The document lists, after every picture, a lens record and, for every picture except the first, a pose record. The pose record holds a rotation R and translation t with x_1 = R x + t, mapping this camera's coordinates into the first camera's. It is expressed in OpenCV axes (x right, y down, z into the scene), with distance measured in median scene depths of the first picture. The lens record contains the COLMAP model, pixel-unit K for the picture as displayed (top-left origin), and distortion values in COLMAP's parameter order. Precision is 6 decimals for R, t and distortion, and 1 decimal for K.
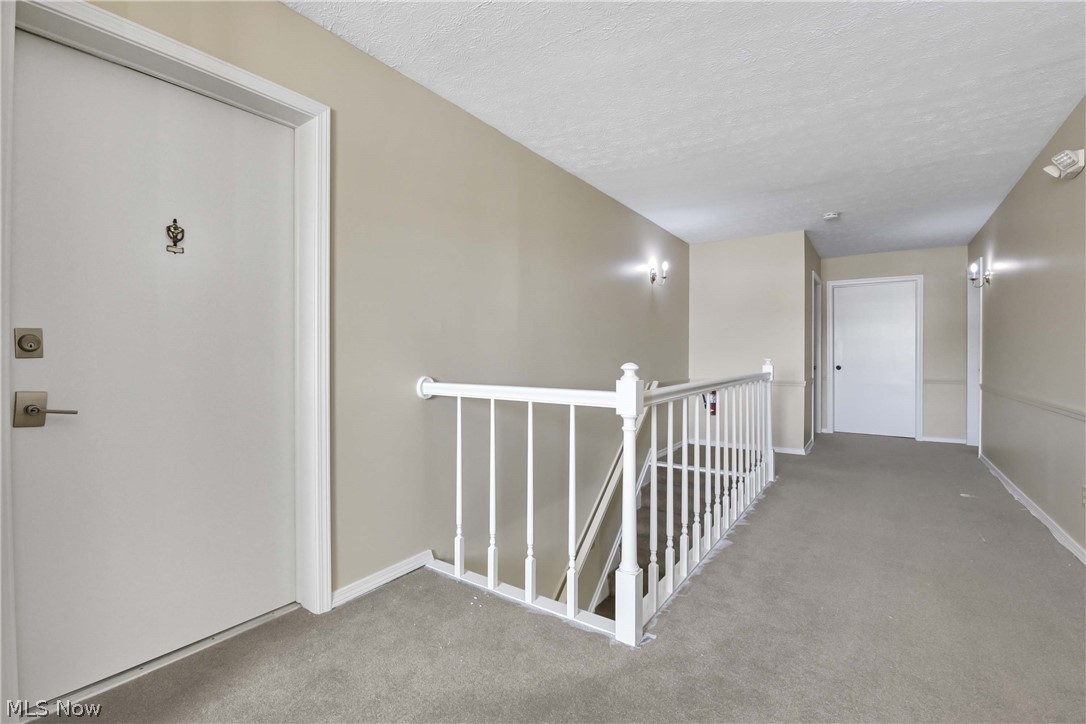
lens RADIAL K [[479.1, 0, 558.4], [0, 479.1, 360.1], [0, 0, 1]] dist [-0.014772, -0.000302]
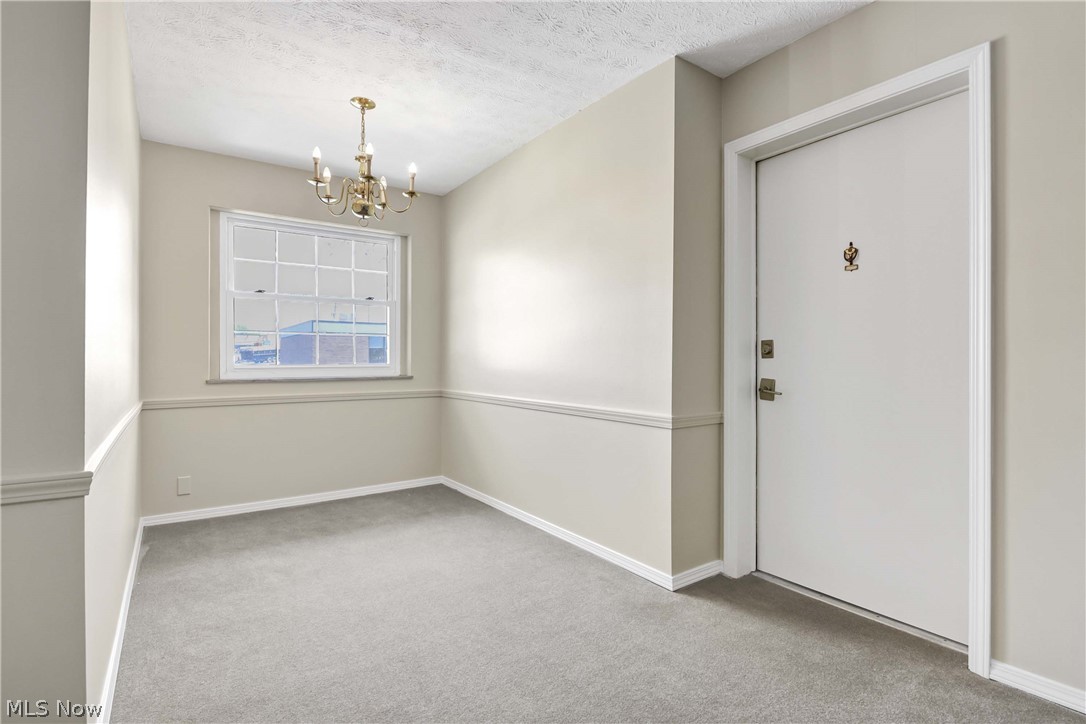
lens RADIAL K [[492.4, 0, 522.4], [0, 492.4, 358.1], [0, 0, 1]] dist [-0.011228, -0.000393]
pose [[-0.352004, -0.001426, -0.935997, 0.641839], [-0.008950, 0.999958, 0.001842, 0.000181], [0.935956, 0.009025, -0.352002, 0.660381]]
